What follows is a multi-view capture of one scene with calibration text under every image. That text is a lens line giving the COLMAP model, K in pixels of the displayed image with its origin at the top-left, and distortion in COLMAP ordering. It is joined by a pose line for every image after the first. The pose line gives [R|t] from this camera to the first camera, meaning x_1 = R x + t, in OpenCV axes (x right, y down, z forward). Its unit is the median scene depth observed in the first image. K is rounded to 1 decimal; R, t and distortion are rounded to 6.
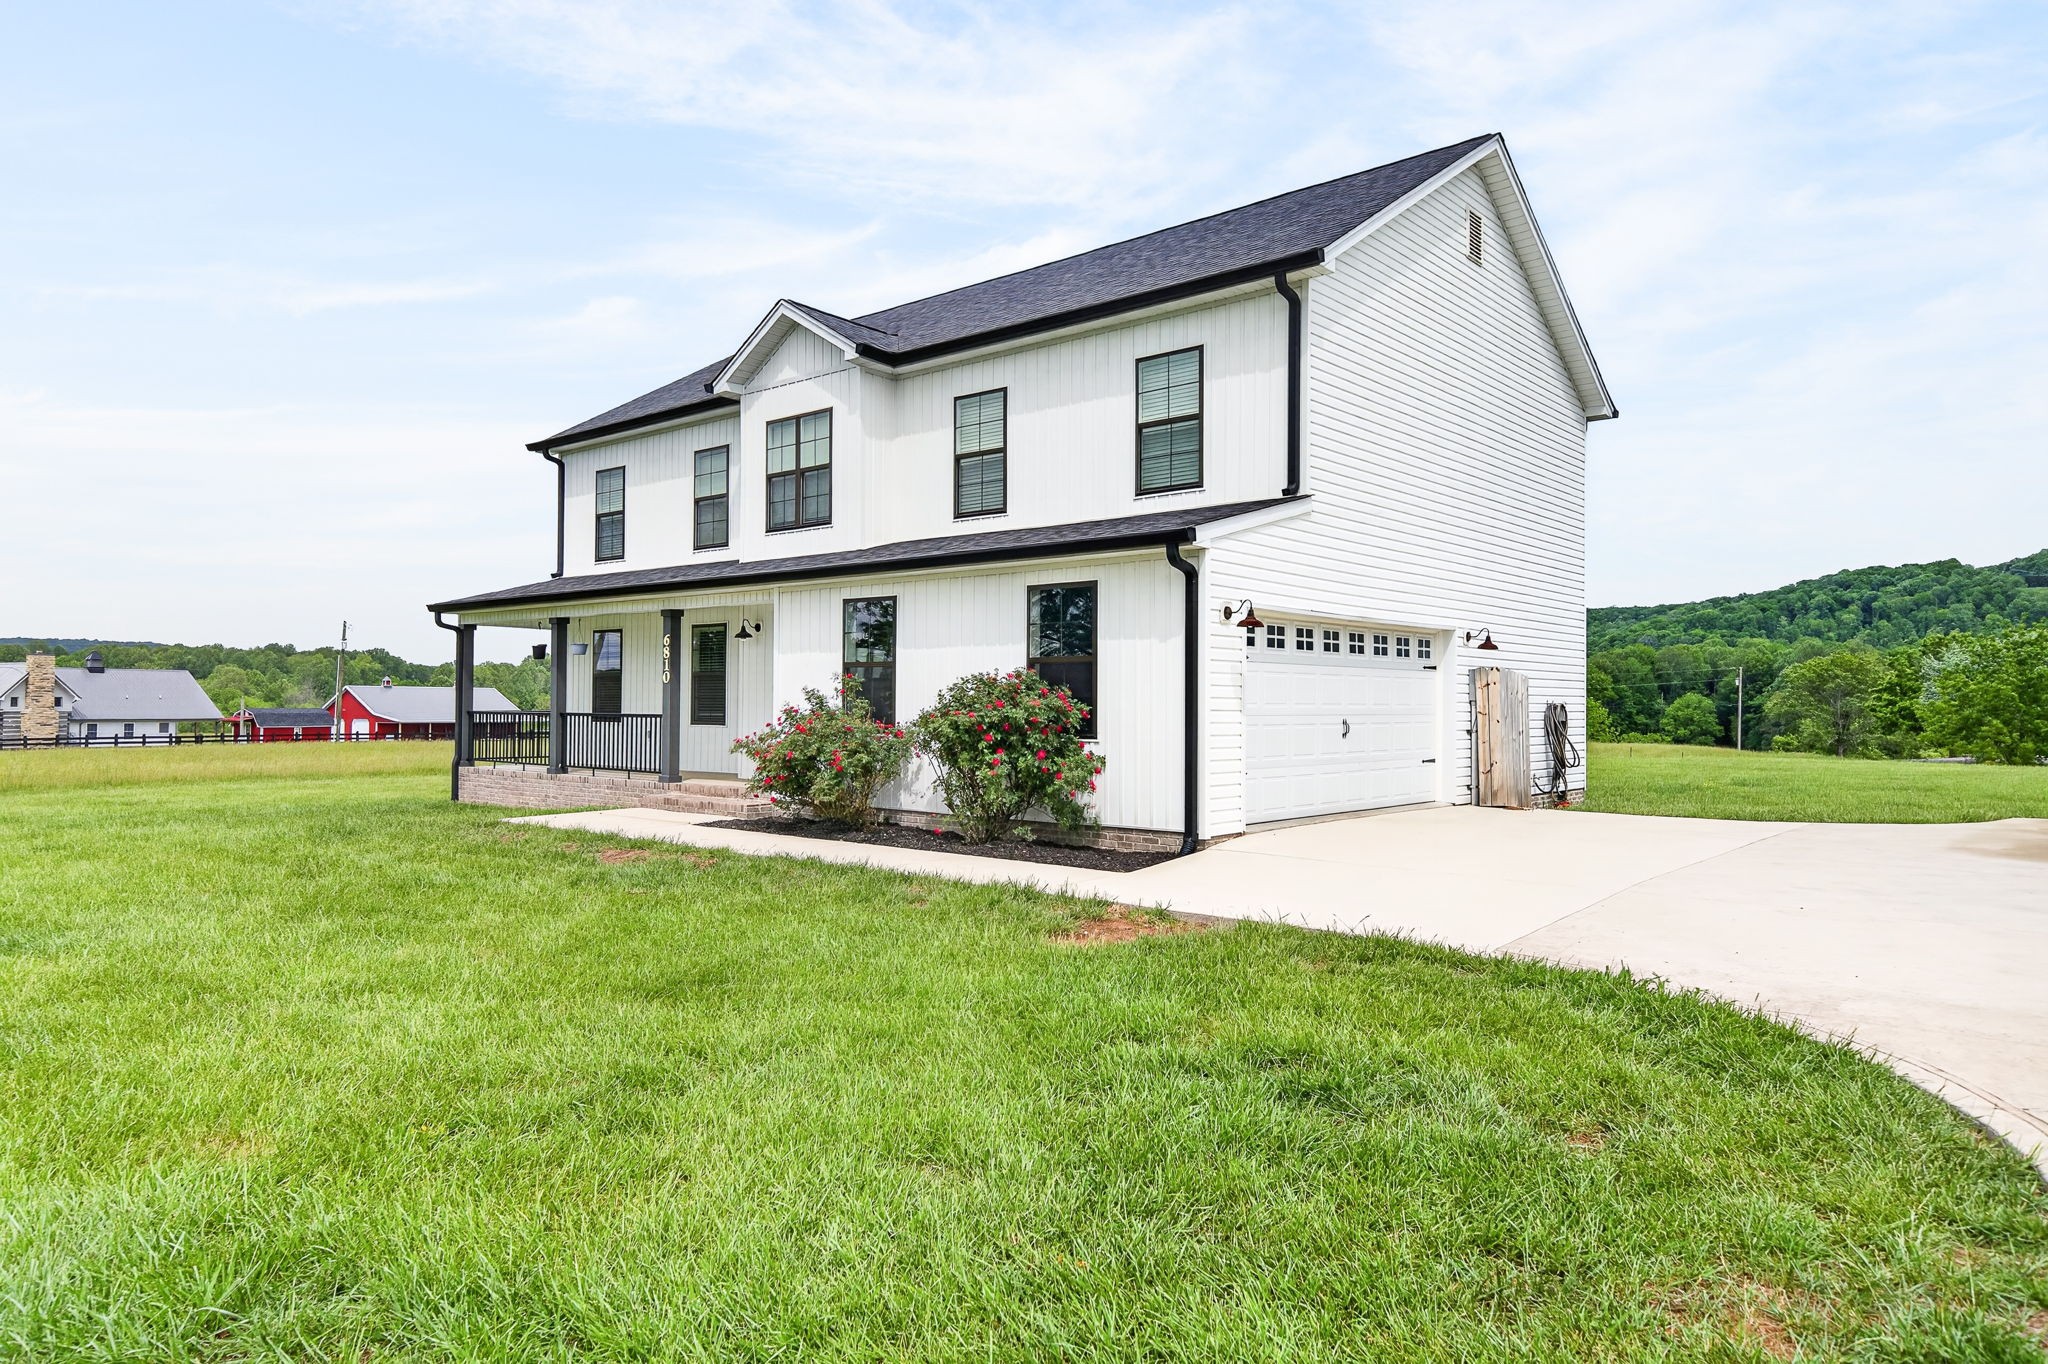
lens RADIAL K [[1328.0, 0, 1052.9], [0, 1328.0, 682.6], [0, 0, 1]] dist [0.001733, -0.006209]
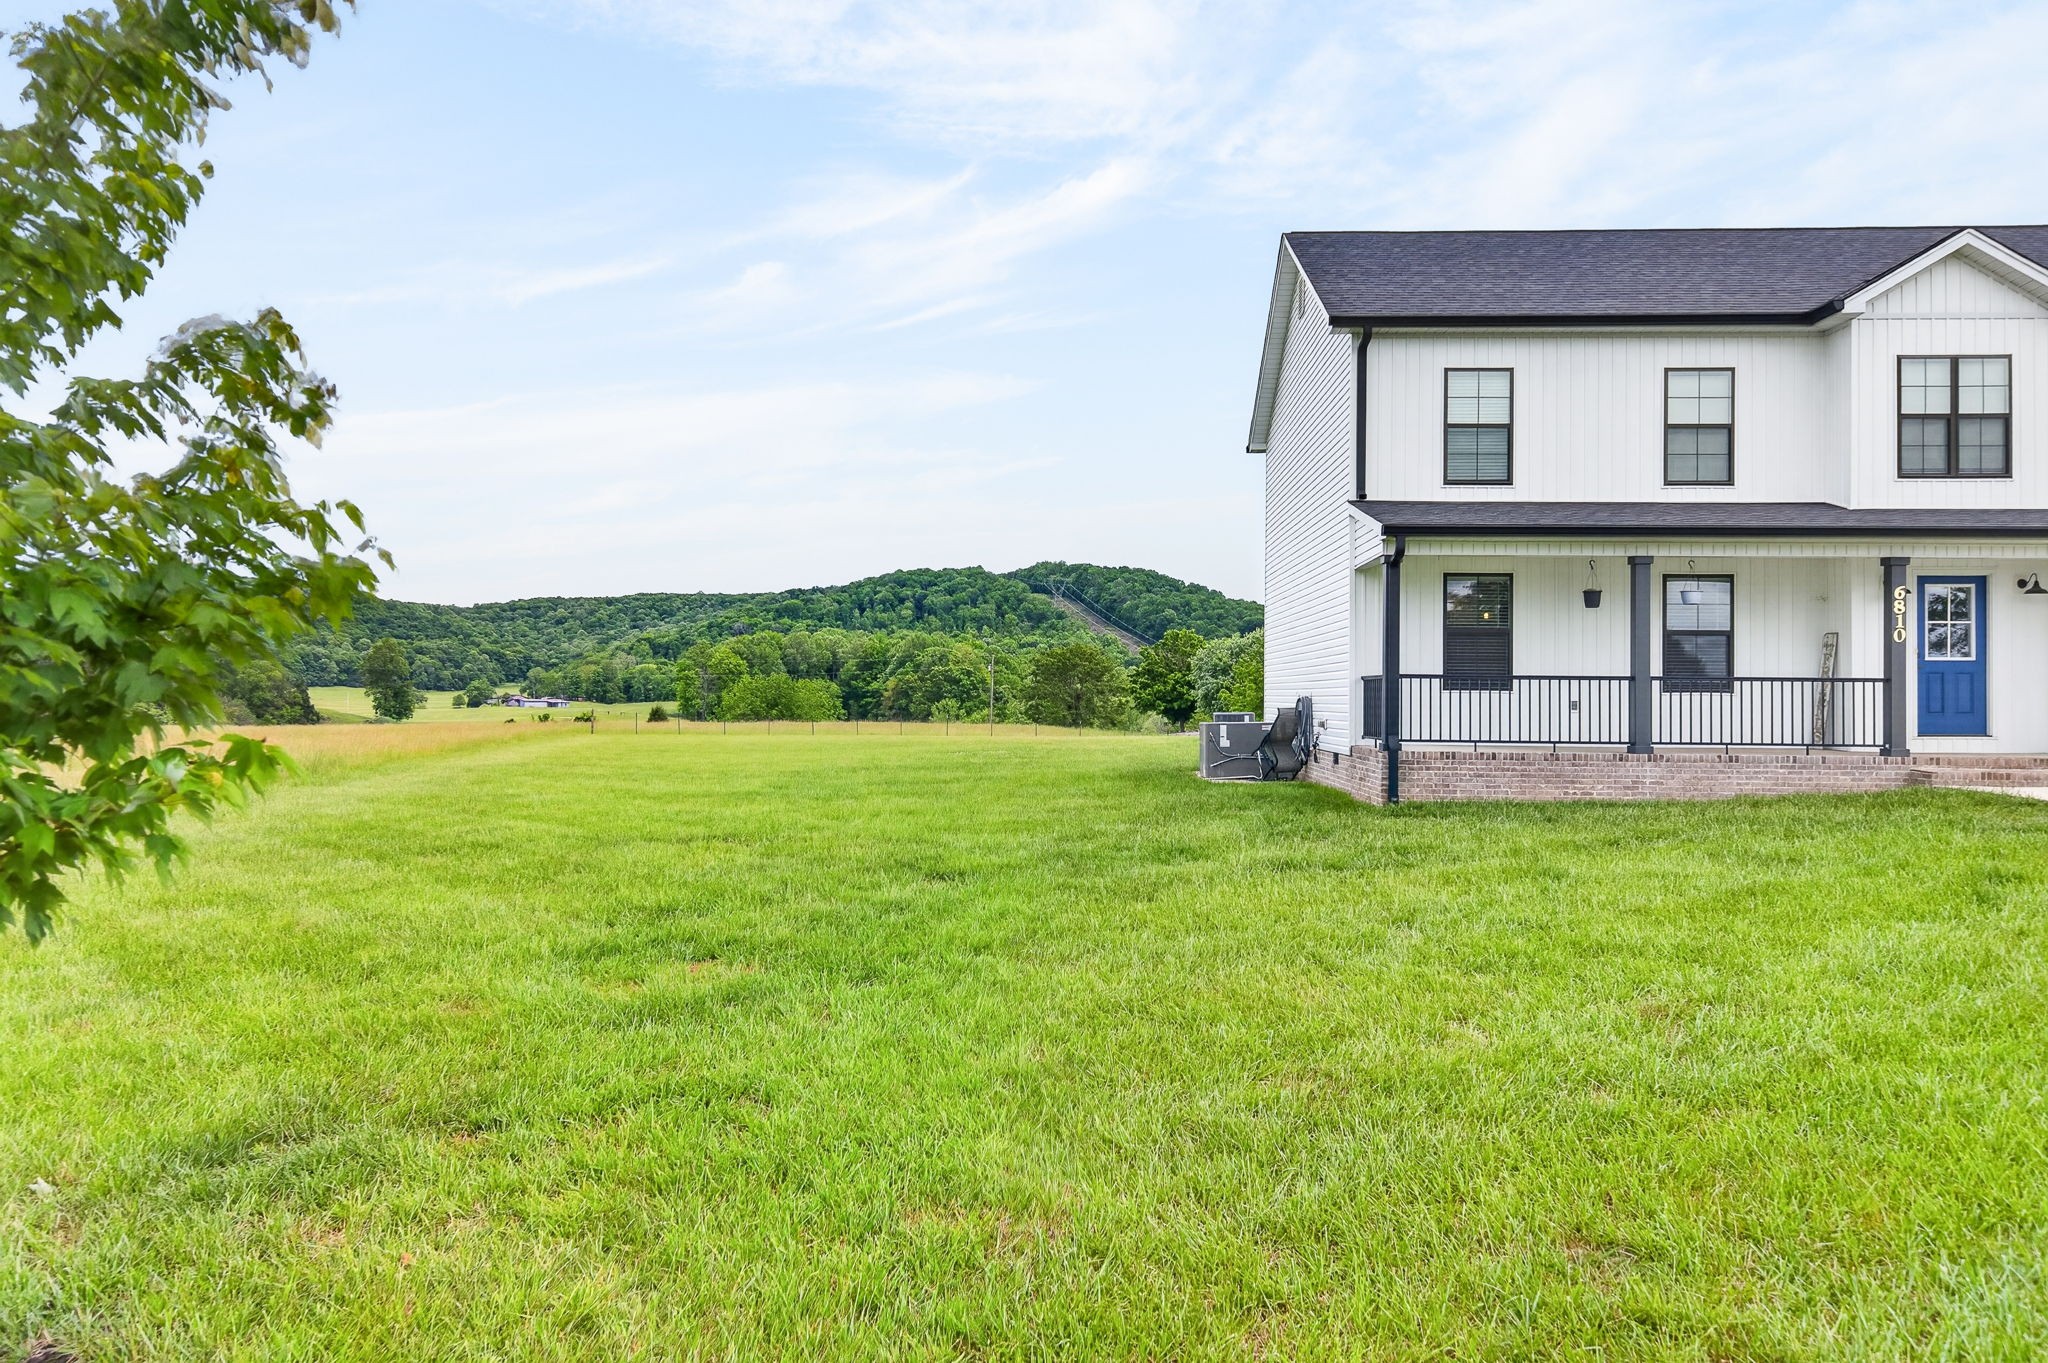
lens RADIAL K [[1328.0, 0, 1030.9], [0, 1328.0, 688.5], [0, 0, 1]] dist [0.001733, -0.006209]
pose [[0.789990, 0.001755, 0.613118, -0.271949], [-0.012822, 0.999824, 0.013660, 0.005529], [-0.612986, -0.018653, 0.789874, 0.143396]]
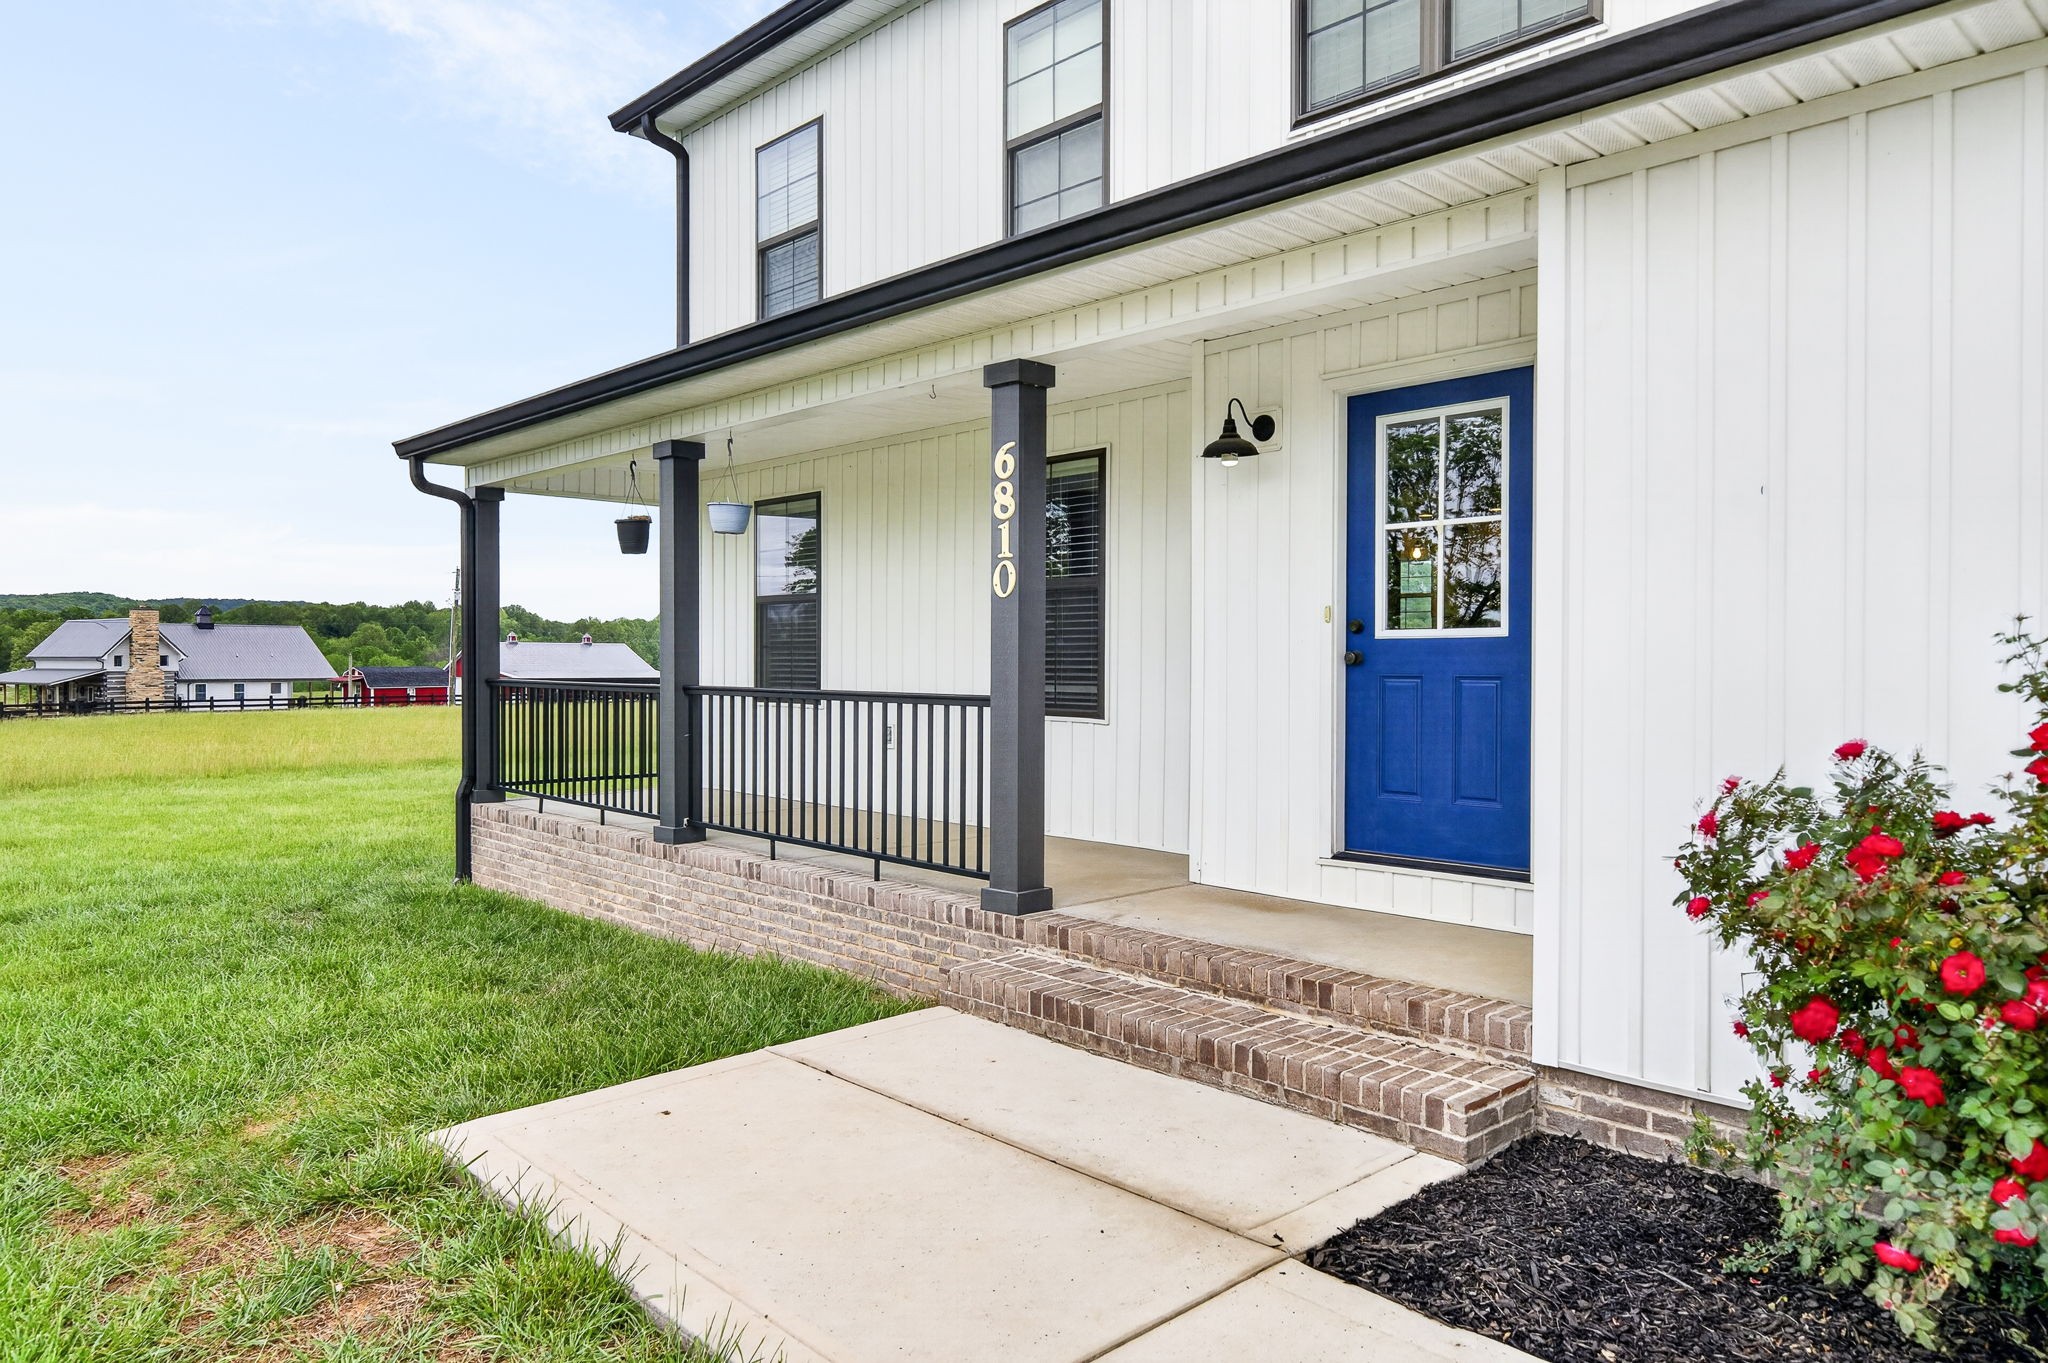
lens RADIAL K [[1328.0, 0, 1025.5], [0, 1328.0, 686.9], [0, 0, 1]] dist [0.001733, -0.006209]
pose [[0.993862, -0.001751, -0.110615, -0.054515], [0.005858, 0.999305, 0.036820, 0.002107], [0.110474, -0.037242, 0.993181, 0.148965]]
